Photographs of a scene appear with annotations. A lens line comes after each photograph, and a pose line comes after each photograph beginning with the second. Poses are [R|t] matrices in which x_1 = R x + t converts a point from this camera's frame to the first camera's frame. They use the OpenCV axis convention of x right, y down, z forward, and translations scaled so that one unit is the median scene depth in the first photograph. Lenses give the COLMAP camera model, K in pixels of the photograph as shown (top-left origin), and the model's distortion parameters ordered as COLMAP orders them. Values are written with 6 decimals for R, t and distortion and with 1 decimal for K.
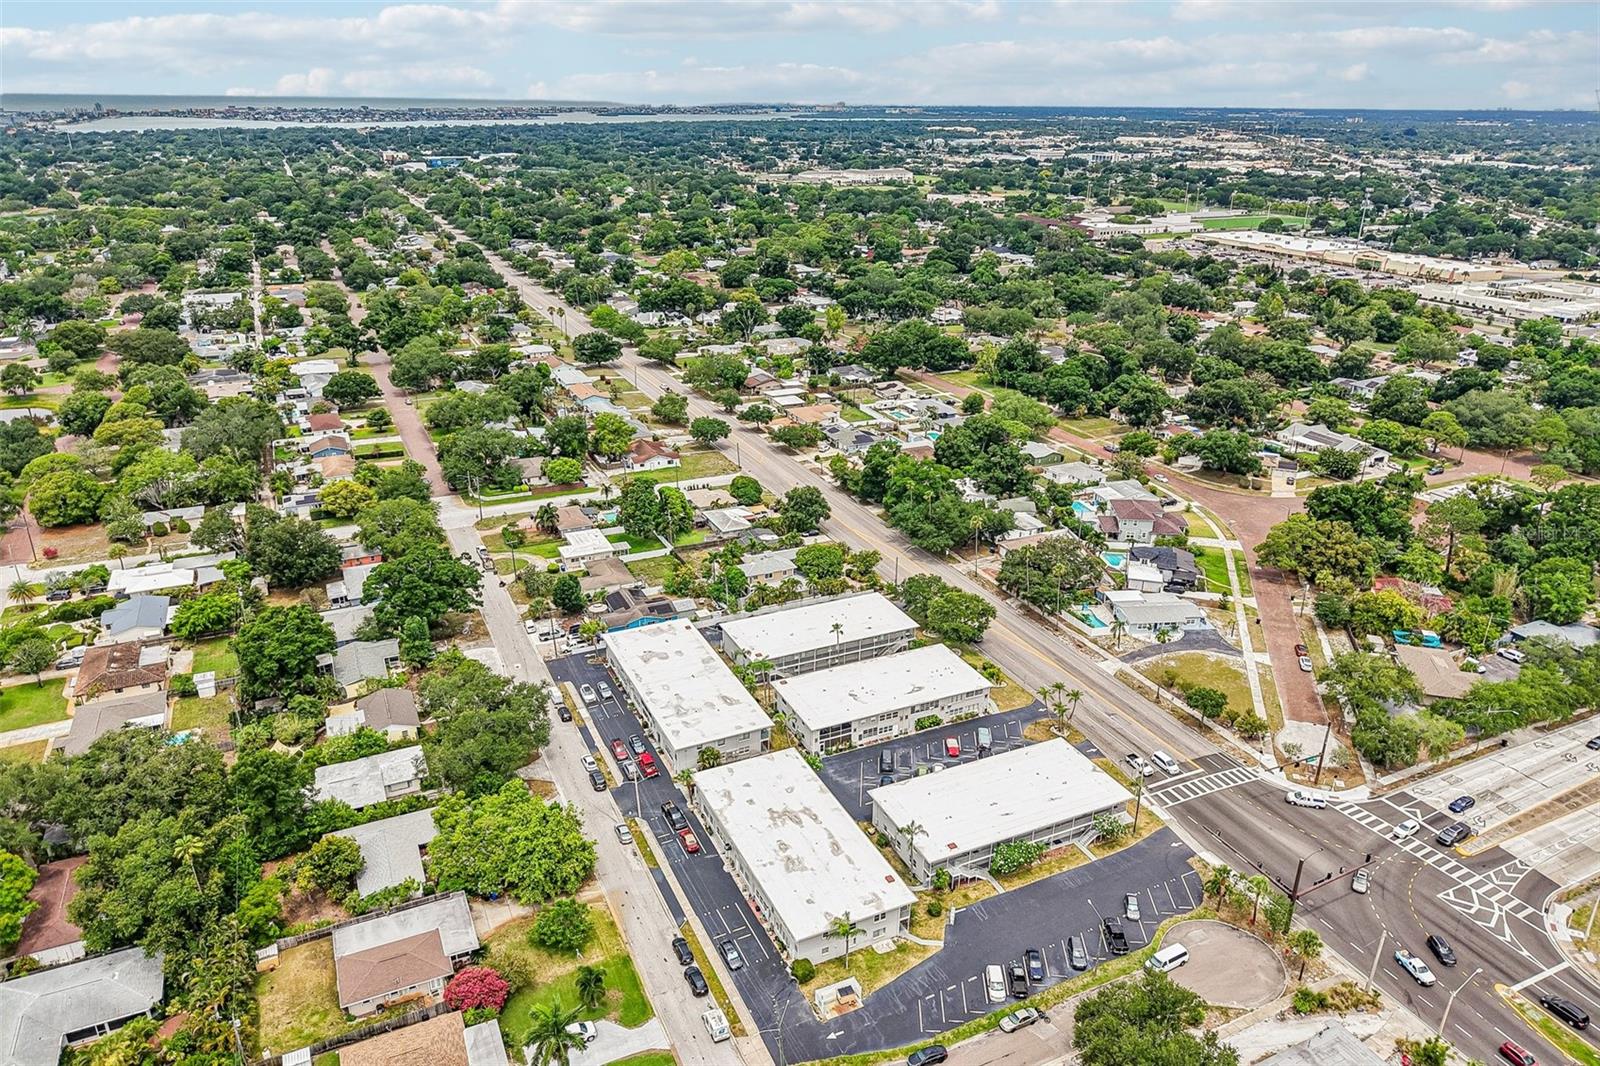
lens RADIAL K [[1060.6, 0, 811.1], [0, 1060.6, 535.4], [0, 0, 1]] dist [0.008154, 0.003378]
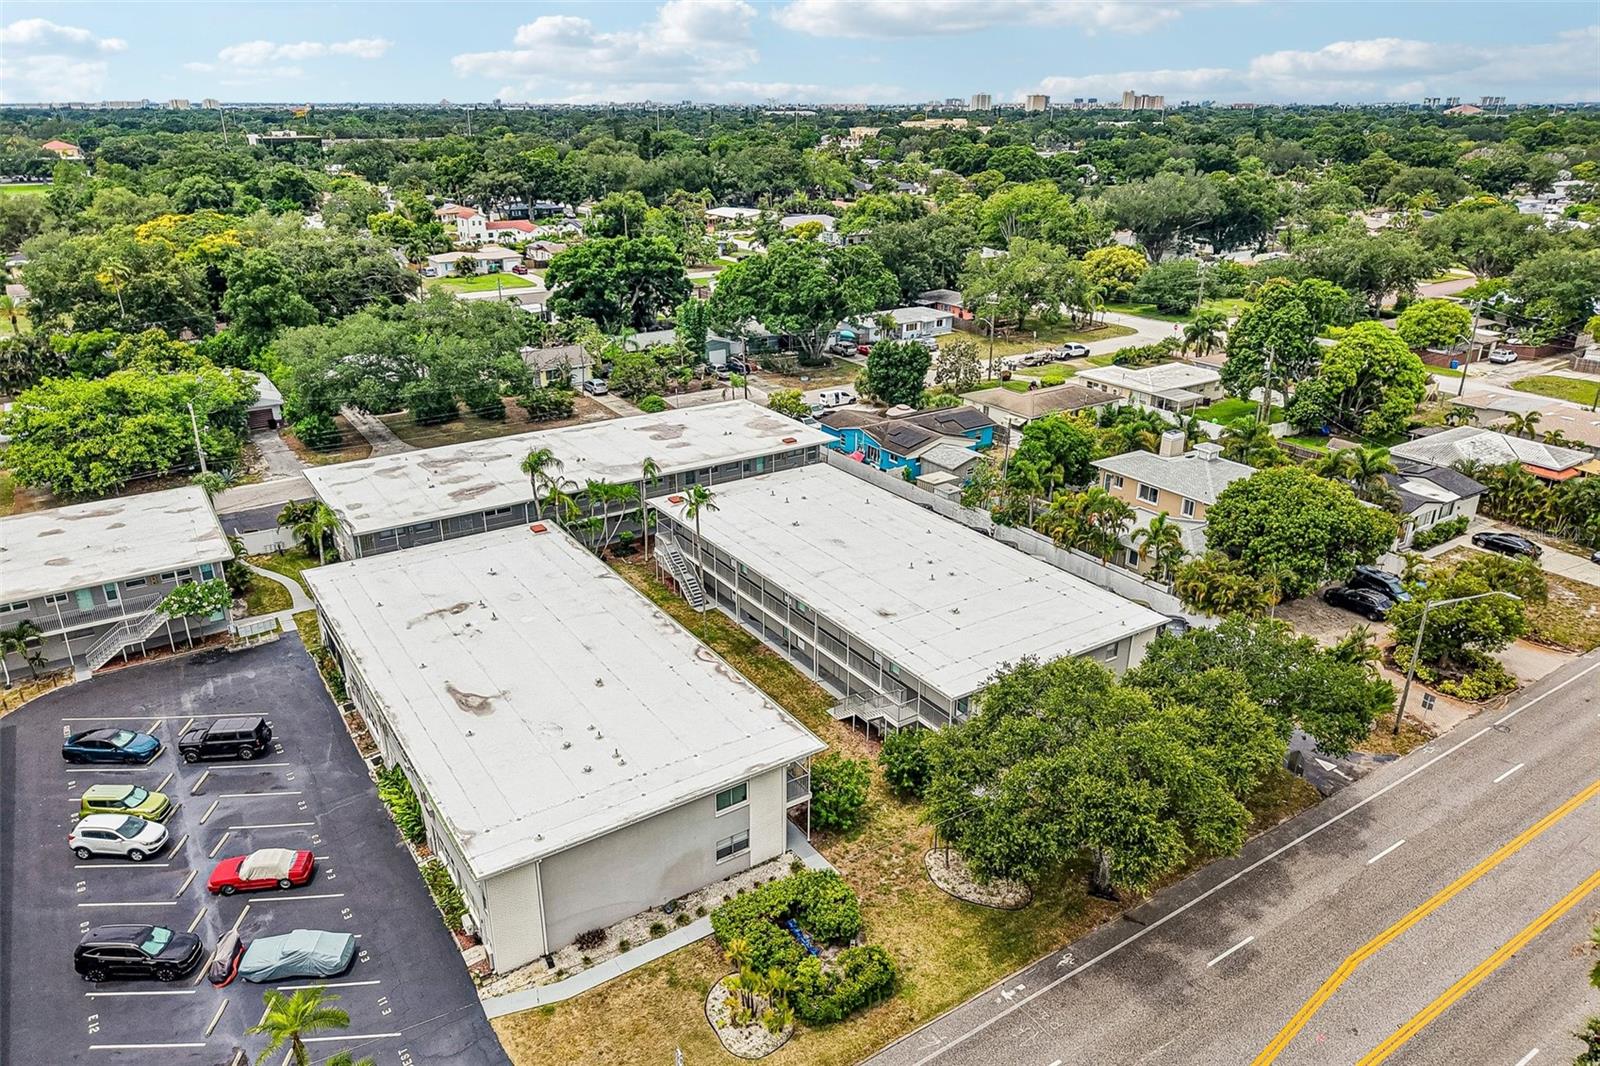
lens RADIAL K [[1074.0, 0, 800.0], [0, 1074.0, 533.0], [0, 0, 1]] dist [-0.008790, -0.003258]
pose [[0.146888, 0.363987, -0.919749, 0.297085], [-0.376134, 0.880539, 0.288399, -0.012094], [0.914848, 0.303586, 0.266248, 0.797568]]
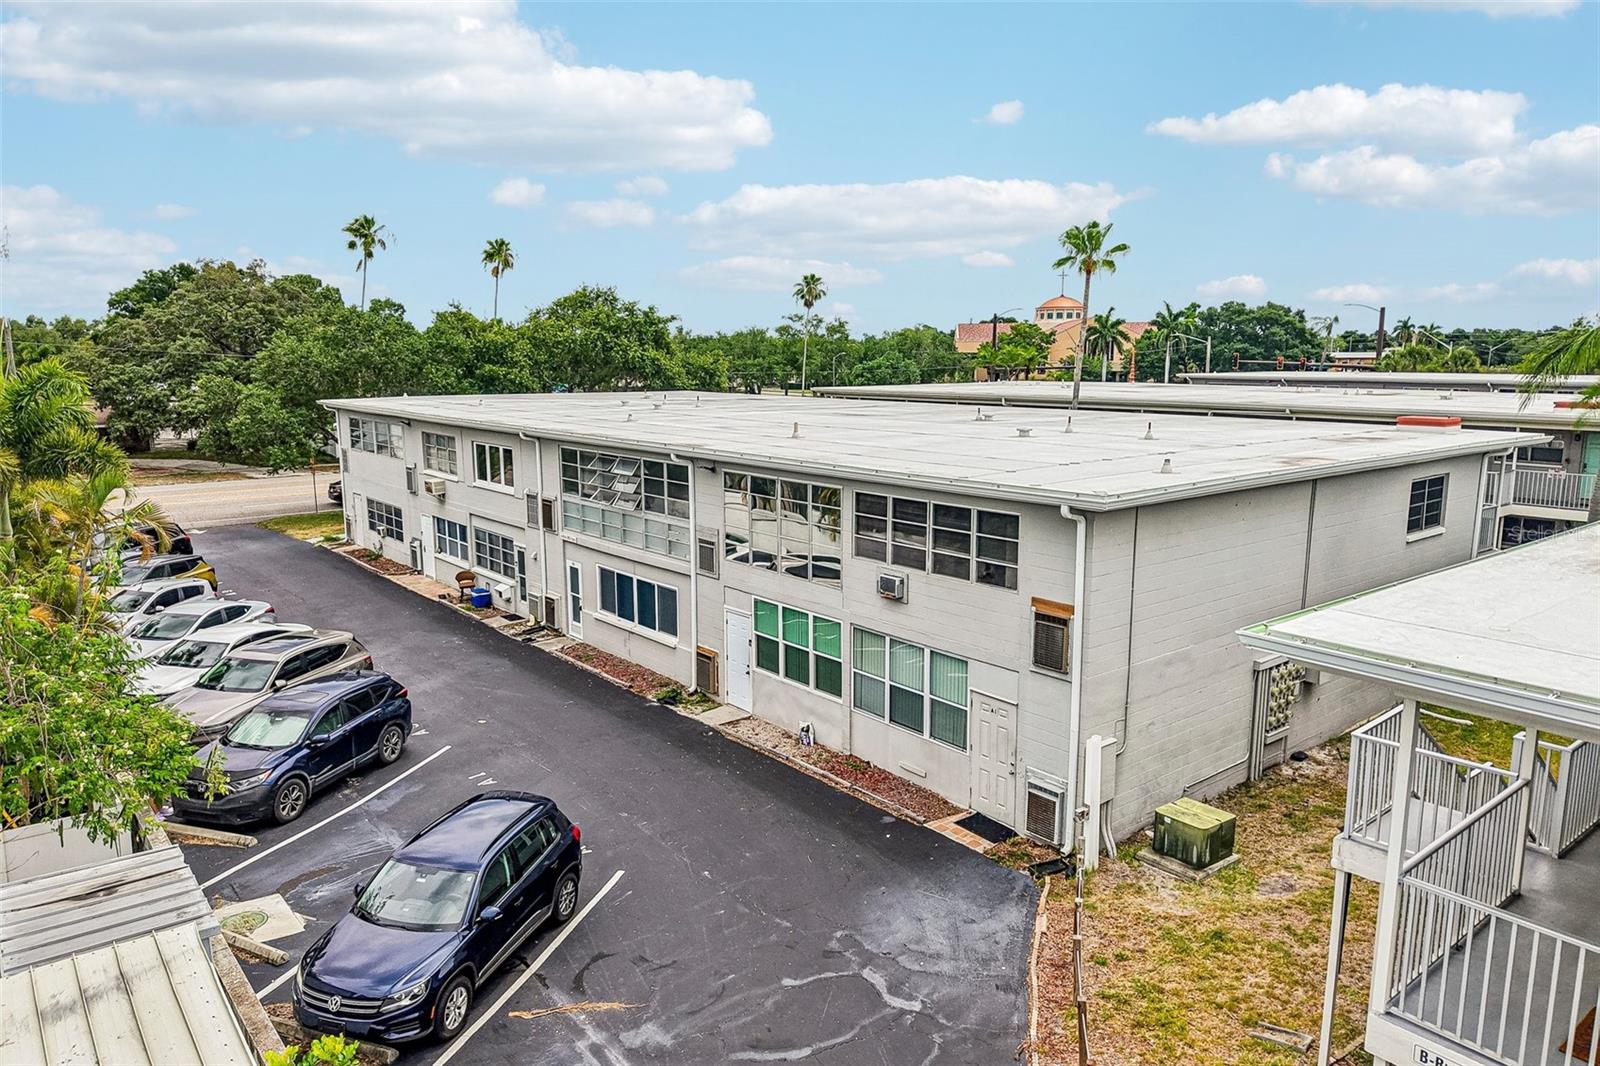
lens RADIAL K [[1059.7, 0, 800.0], [0, 1059.7, 533.0], [0, 0, 1]] dist [0.102000, -0.159184]
pose [[-0.237276, -0.171555, 0.956174, -0.135344], [0.364480, 0.896655, 0.251323, 0.055353], [-0.900474, 0.408139, -0.150227, 0.931365]]
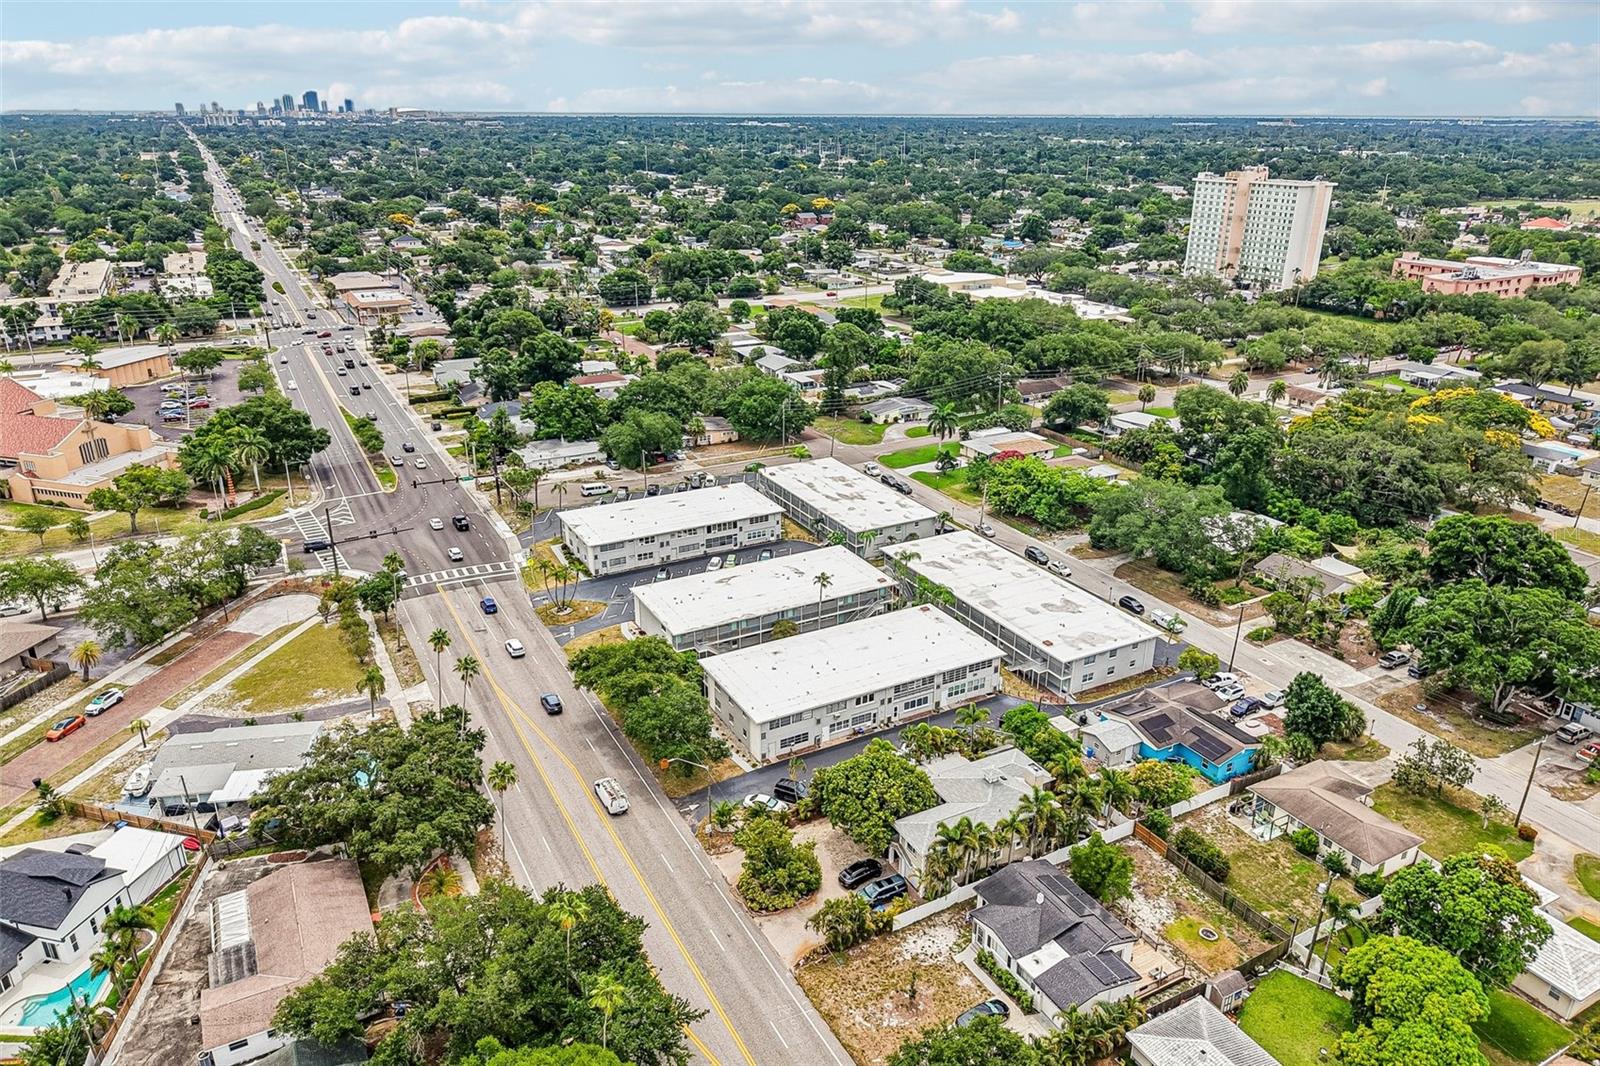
lens RADIAL K [[1064.3, 0, 800.0], [0, 1064.3, 533.0], [0, 0, 1]] dist [0.036901, -0.045940]
pose [[-0.998648, 0.010205, -0.050962, 0.065364], [-0.027762, 0.724195, 0.689036, -0.380456], [0.043938, 0.689520, -0.722933, 1.284715]]
